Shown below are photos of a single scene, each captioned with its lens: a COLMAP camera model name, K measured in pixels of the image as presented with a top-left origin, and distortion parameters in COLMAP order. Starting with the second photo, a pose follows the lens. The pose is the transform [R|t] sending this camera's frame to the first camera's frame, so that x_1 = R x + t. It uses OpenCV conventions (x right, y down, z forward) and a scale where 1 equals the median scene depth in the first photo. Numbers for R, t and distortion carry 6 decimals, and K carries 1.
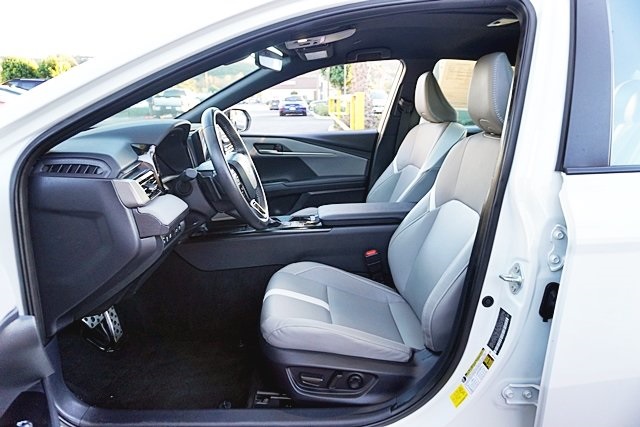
lens RADIAL K [[431.5, 0, 317.1], [0, 431.5, 211.9], [0, 0, 1]] dist [-0.041886, 0.025960]
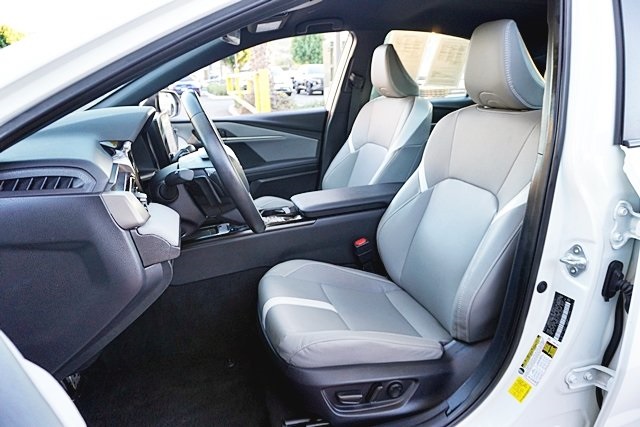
lens RADIAL K [[431.5, 0, 320.7], [0, 431.5, 212.9], [0, 0, 1]] dist [-0.041886, 0.025960]
pose [[0.969165, -0.098111, 0.226038, -0.221535], [0.086423, 0.994386, 0.061059, -0.043458], [-0.230759, -0.039642, 0.972203, 0.164867]]
